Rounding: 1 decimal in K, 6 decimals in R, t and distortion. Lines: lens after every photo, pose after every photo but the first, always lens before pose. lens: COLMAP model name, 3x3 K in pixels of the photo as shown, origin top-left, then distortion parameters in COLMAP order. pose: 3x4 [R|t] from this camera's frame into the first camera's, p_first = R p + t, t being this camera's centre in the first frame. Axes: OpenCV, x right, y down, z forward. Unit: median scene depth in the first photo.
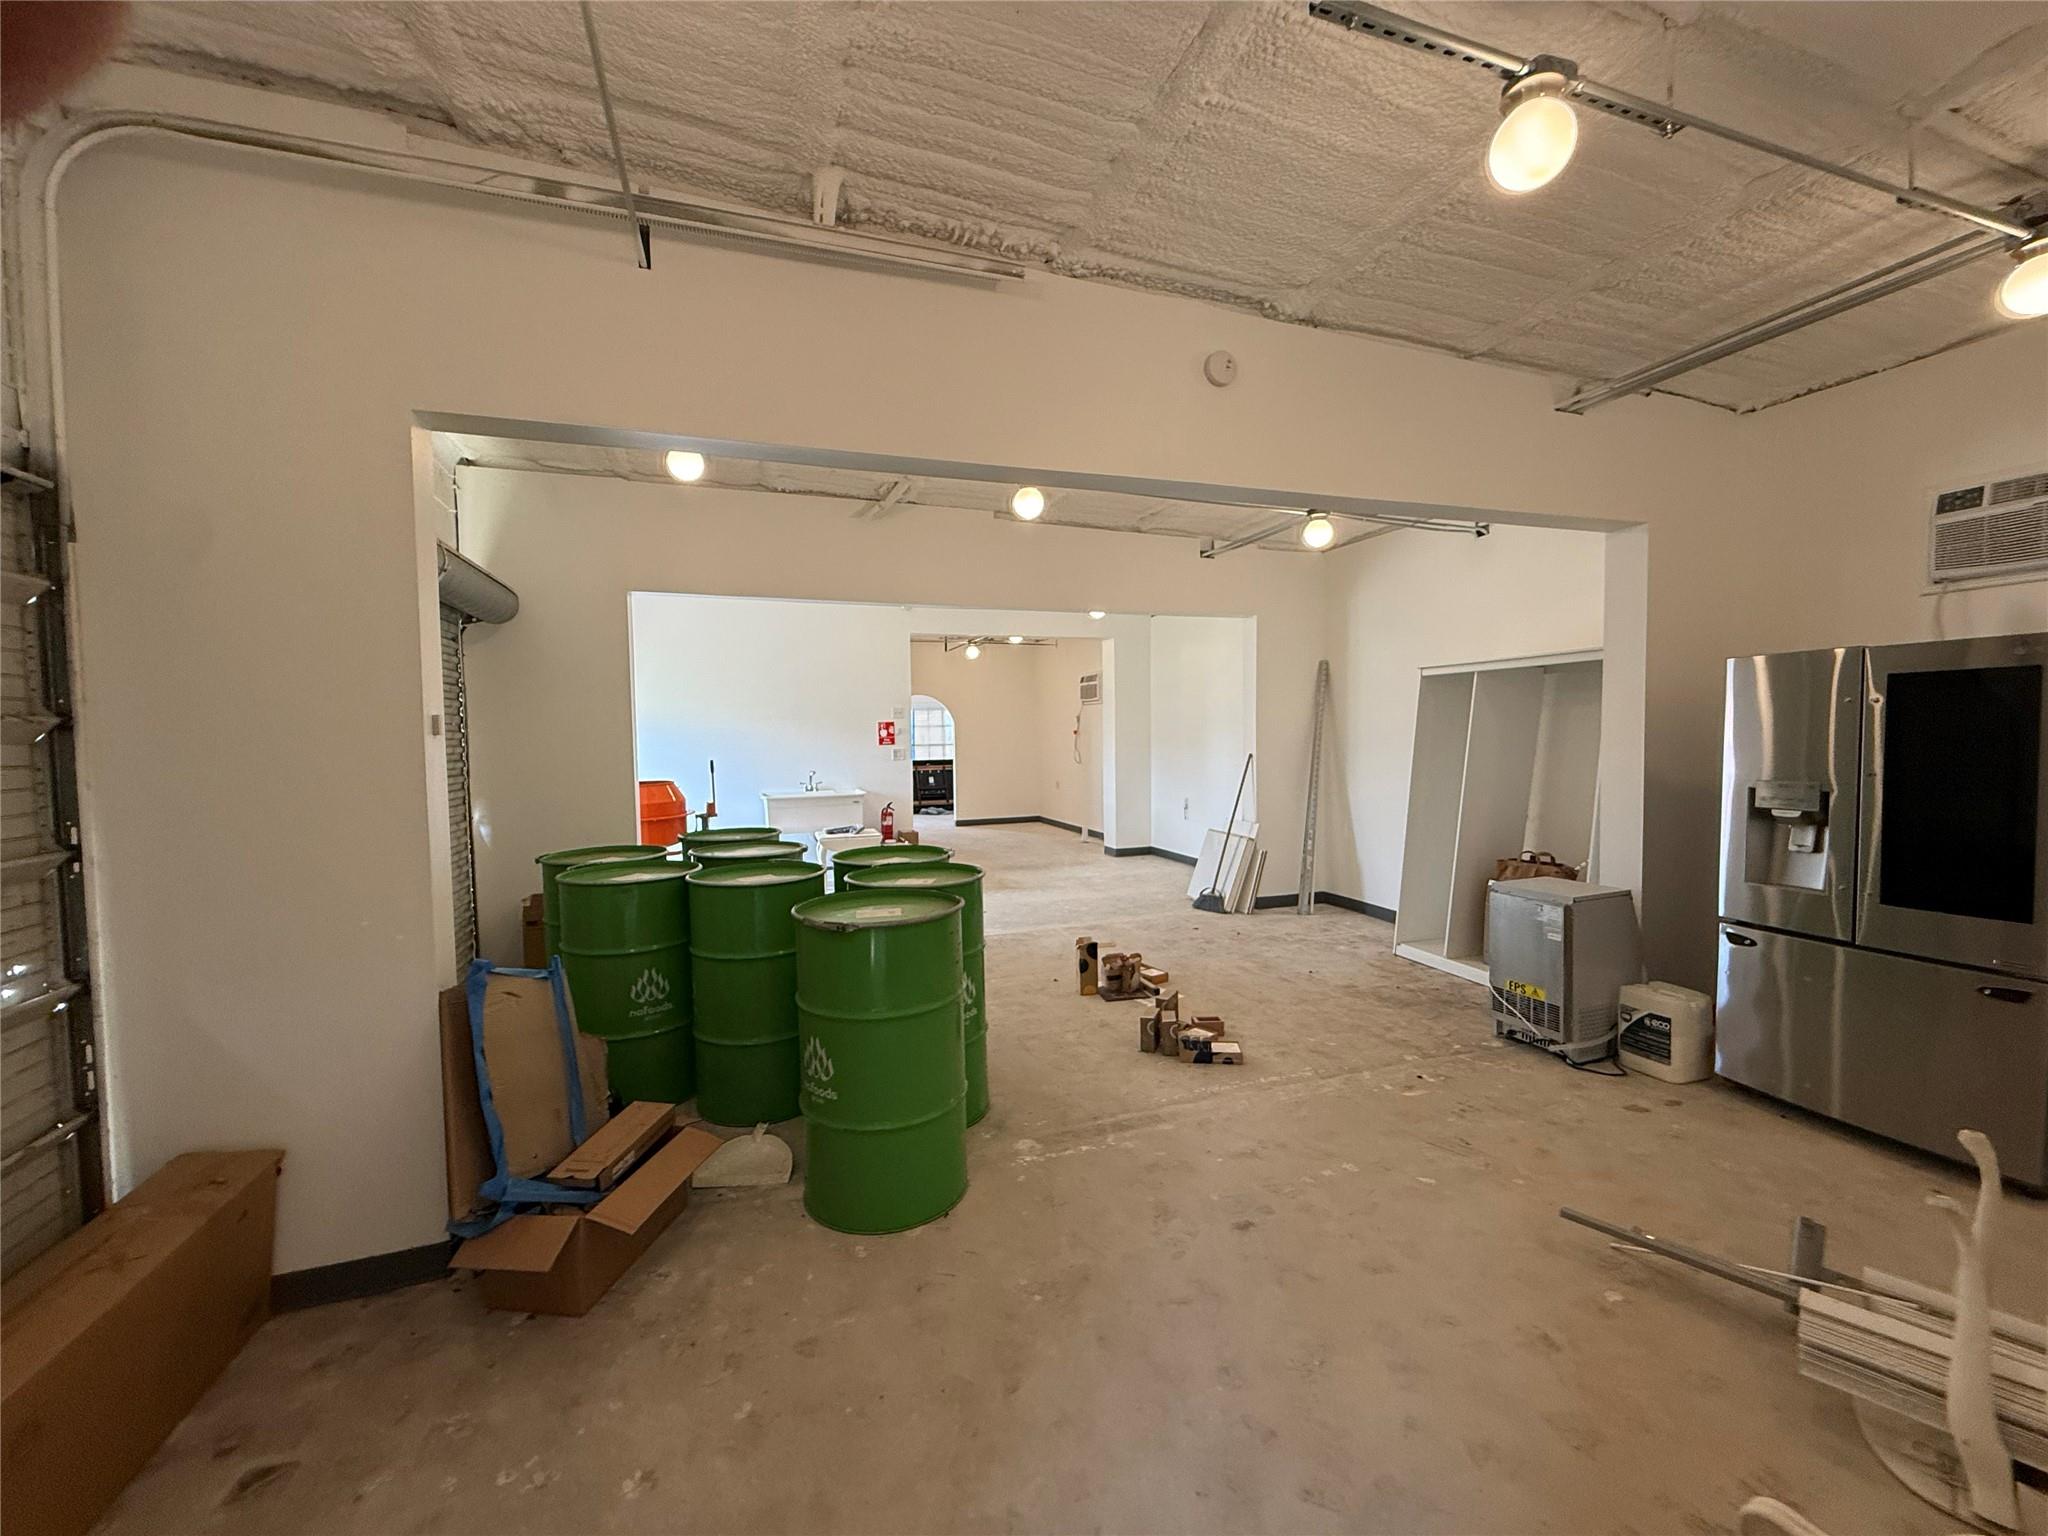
lens RADIAL K [[813.9, 0, 1021.5], [0, 813.9, 765.6], [0, 0, 1]] dist [-0.000656, -0.000194]
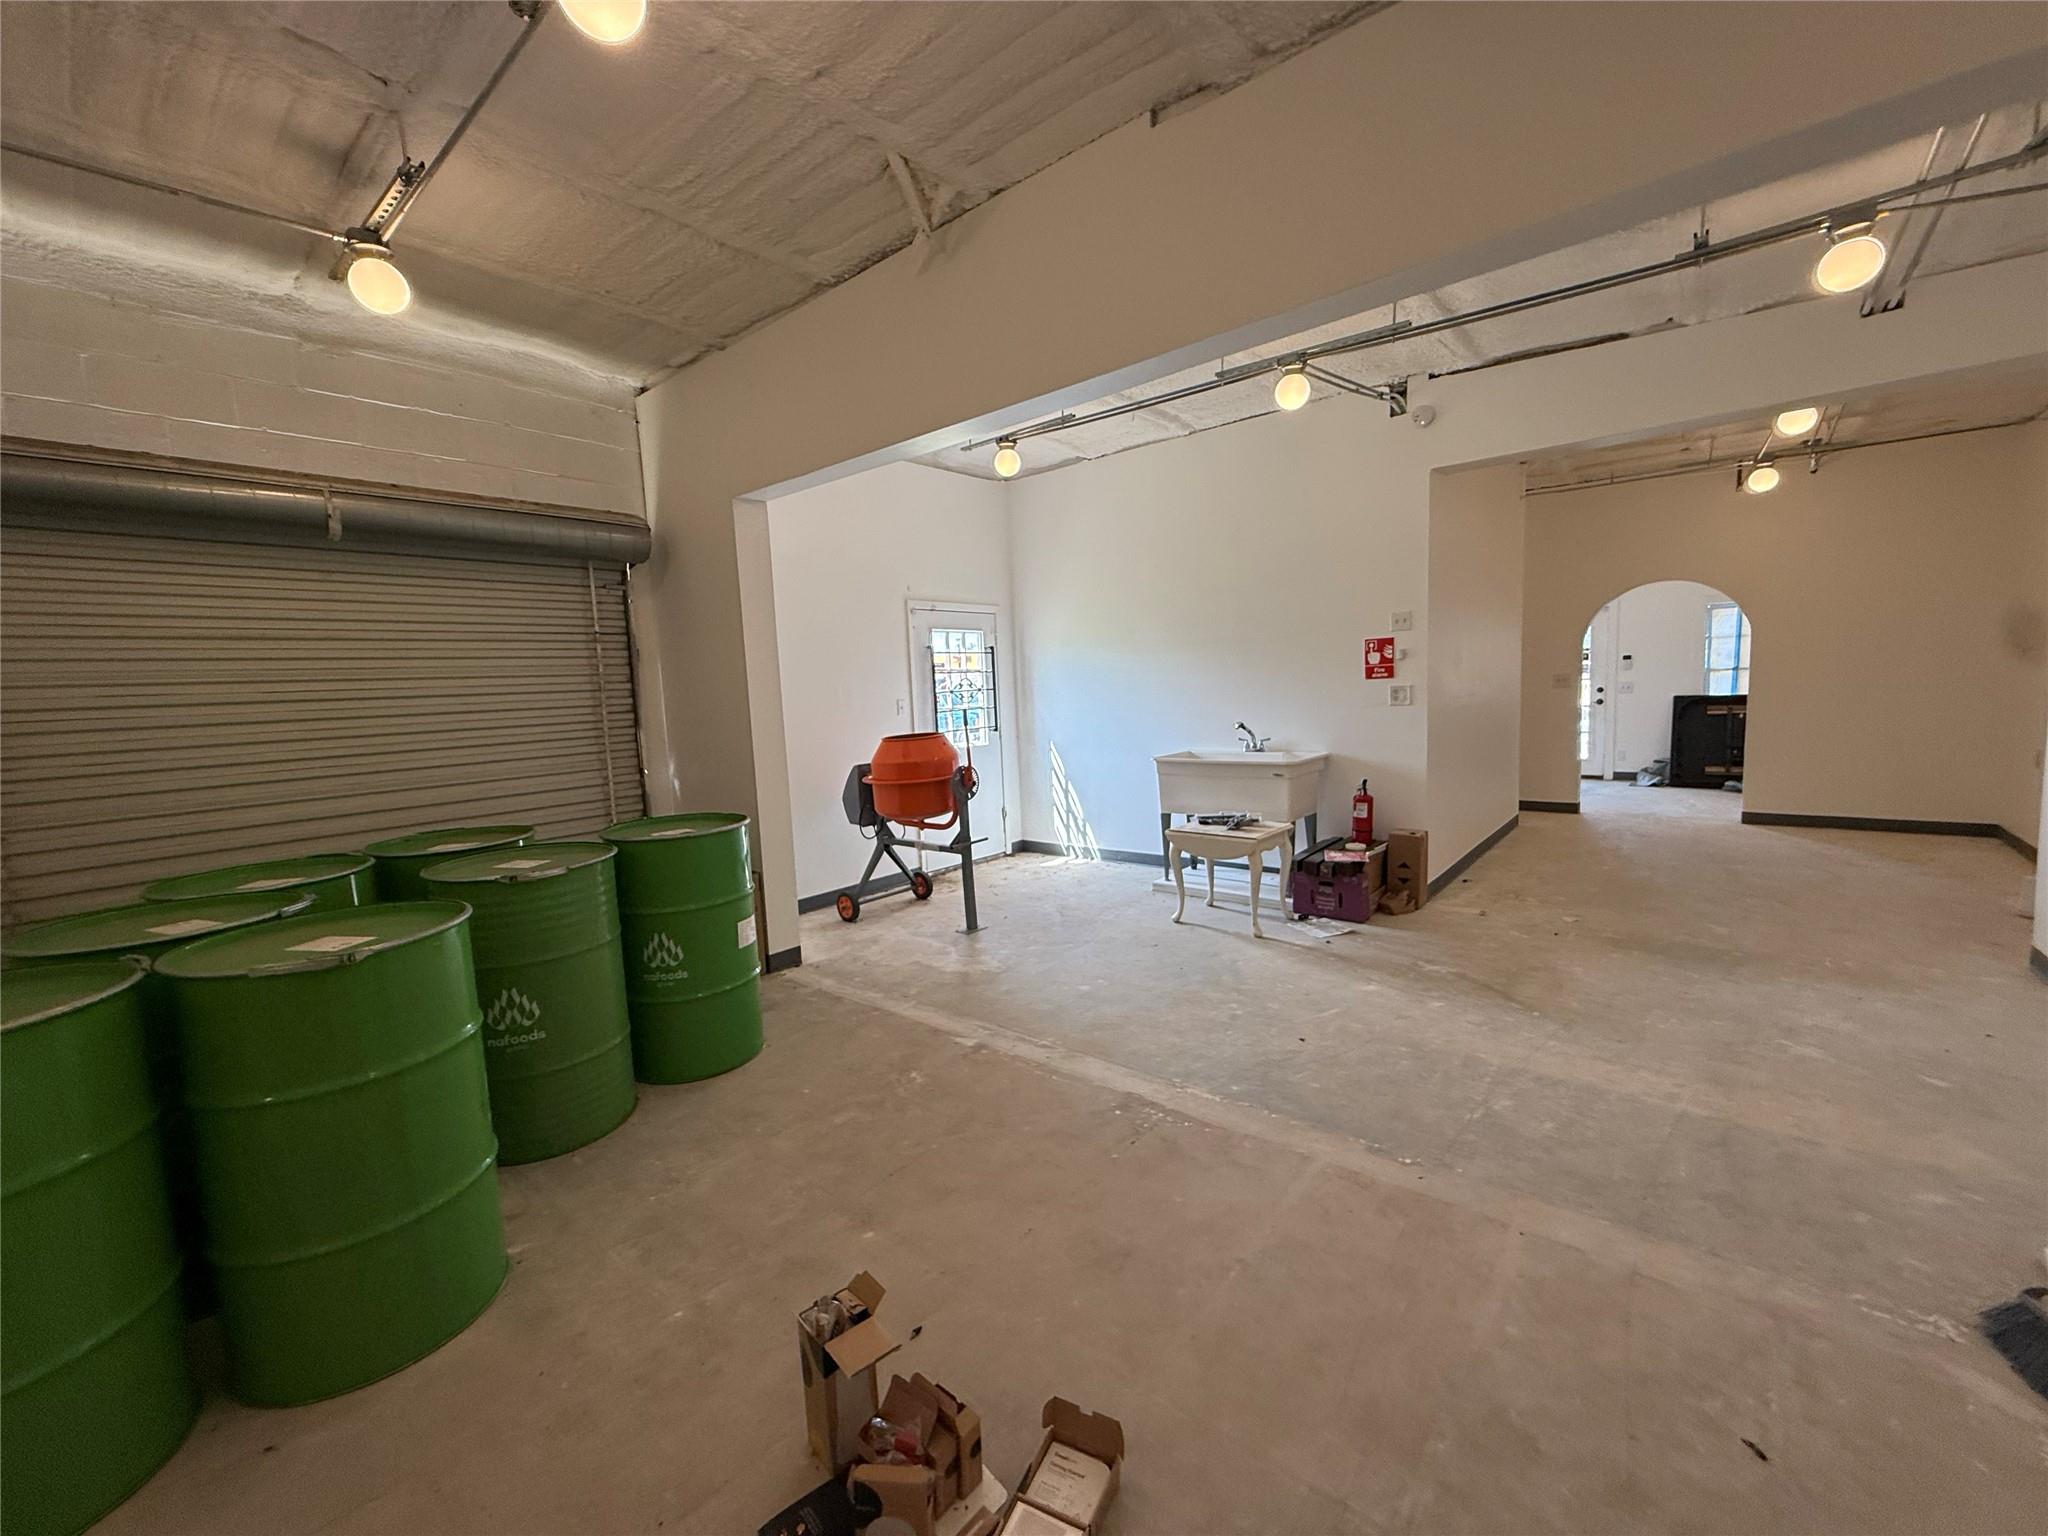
lens RADIAL K [[813.9, 0, 1017.5], [0, 813.9, 769.1], [0, 0, 1]] dist [-0.000656, -0.000194]
pose [[0.499072, 0.081350, -0.862734, 0.476117], [0.001801, 0.995484, 0.094909, -0.038562], [0.866559, -0.048920, 0.496672, 1.120688]]
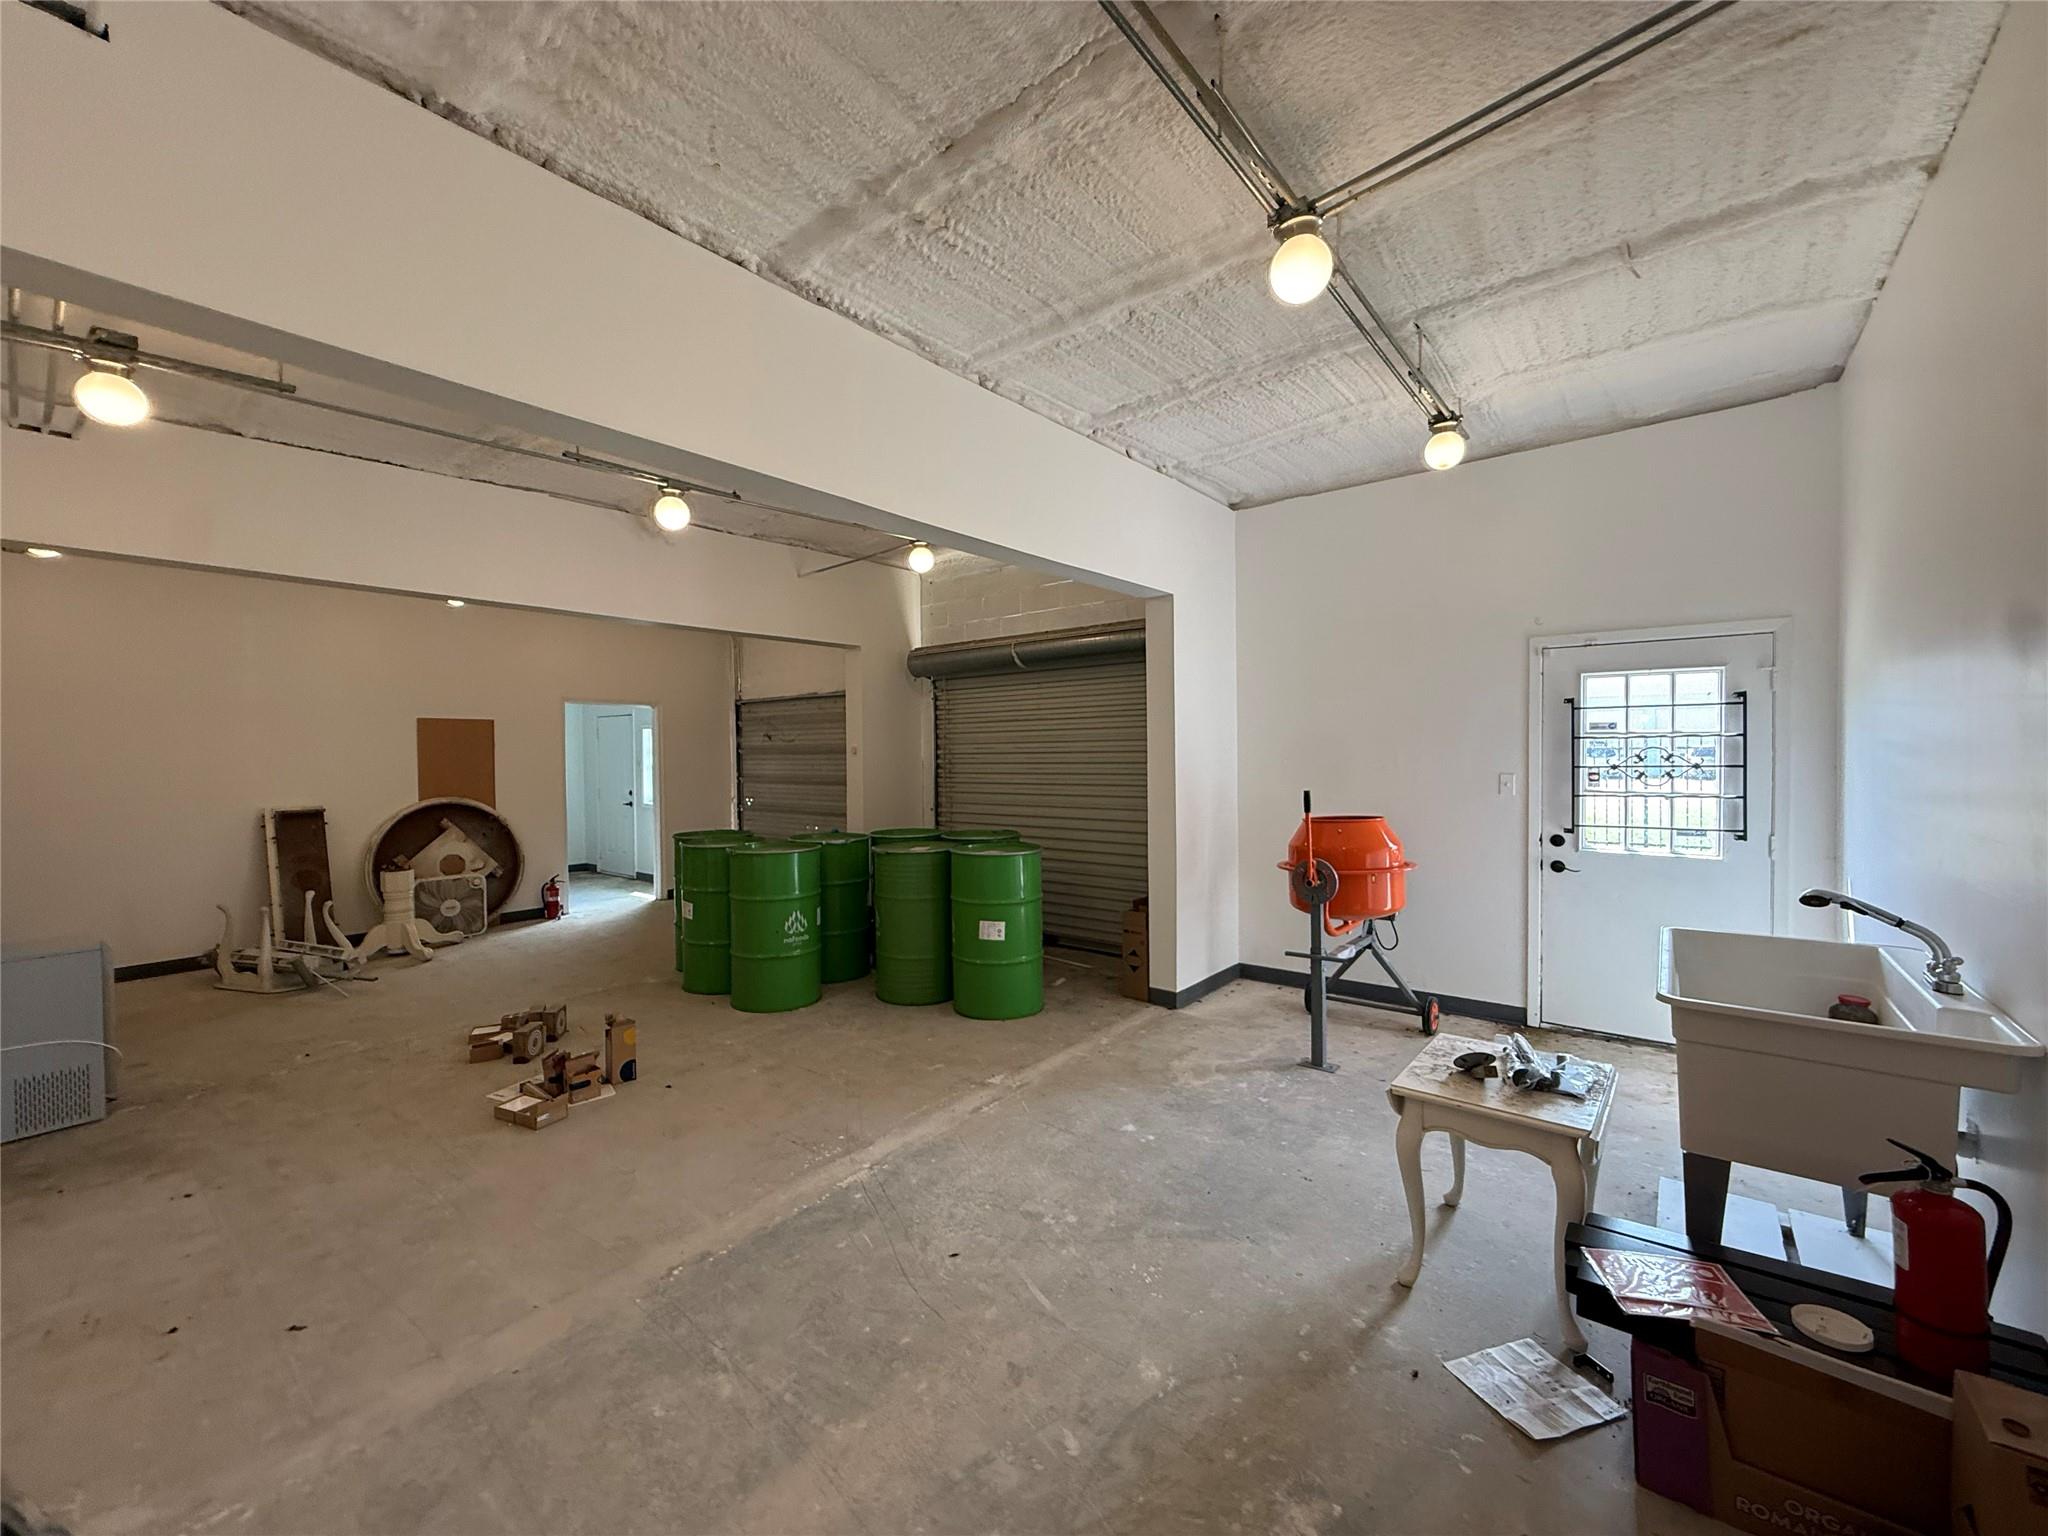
lens RADIAL K [[813.9, 0, 1021.8], [0, 813.9, 767.6], [0, 0, 1]] dist [-0.000656, -0.000194]
pose [[-0.846088, 0.033317, -0.532002, 0.203842], [0.000142, 0.998059, 0.062279, -0.104196], [0.533044, 0.052617, -0.844450, 2.331892]]
